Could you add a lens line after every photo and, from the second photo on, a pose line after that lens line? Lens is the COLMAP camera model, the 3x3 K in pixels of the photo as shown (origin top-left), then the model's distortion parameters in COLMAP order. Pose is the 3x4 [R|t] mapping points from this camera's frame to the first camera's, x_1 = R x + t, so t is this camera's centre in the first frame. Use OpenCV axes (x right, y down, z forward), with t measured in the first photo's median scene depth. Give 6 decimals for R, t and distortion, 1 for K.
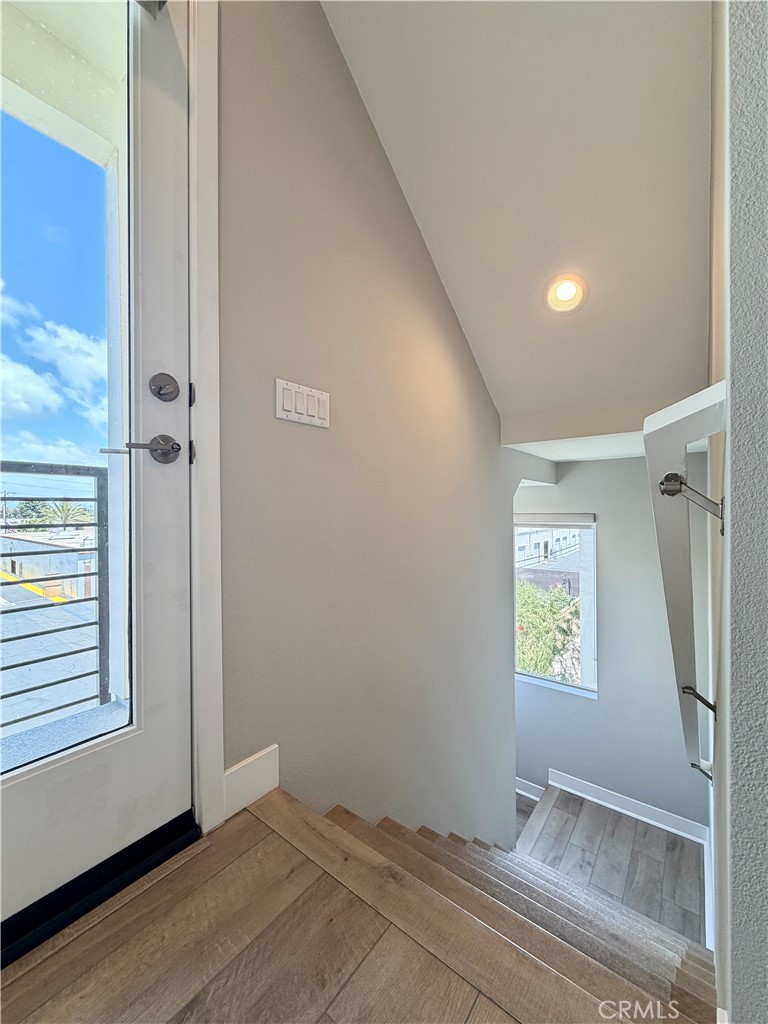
lens RADIAL K [[408.8, 0, 385.1], [0, 408.8, 510.4], [0, 0, 1]] dist [0.002909, -0.000293]
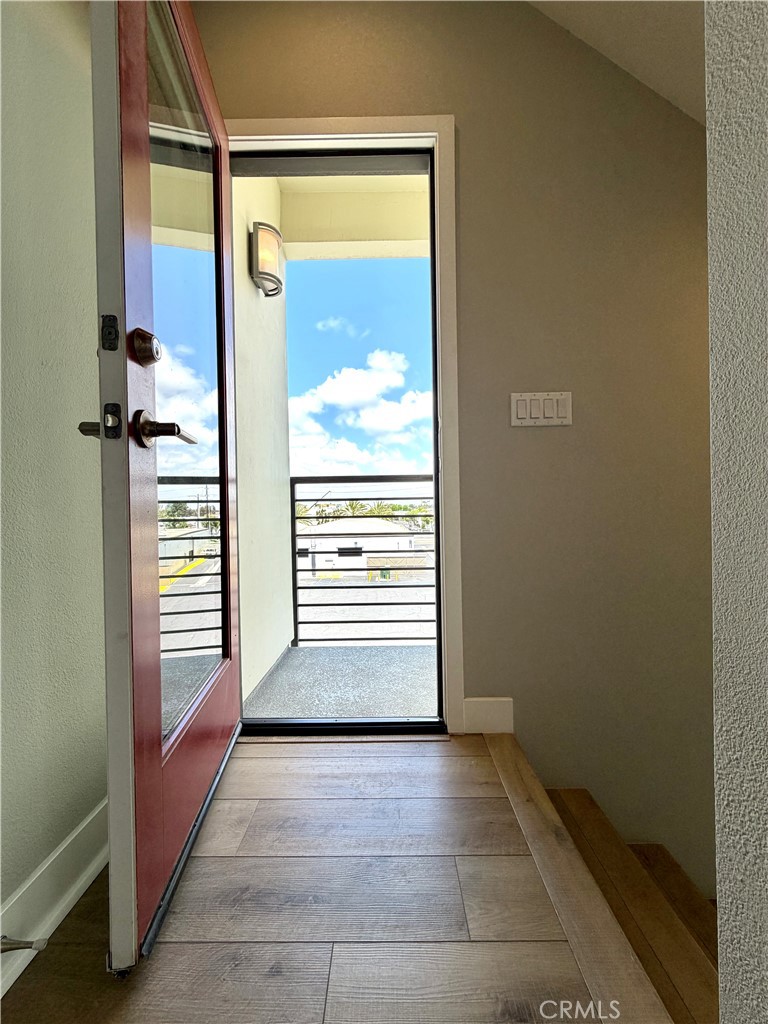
lens RADIAL K [[408.8, 0, 384.7], [0, 408.8, 512.7], [0, 0, 1]] dist [0.002909, -0.000293]
pose [[0.610472, 0.007192, -0.792005, 1.113030], [0.007828, 0.999855, 0.015113, 0.008902], [0.791999, -0.015426, 0.610327, -0.056433]]
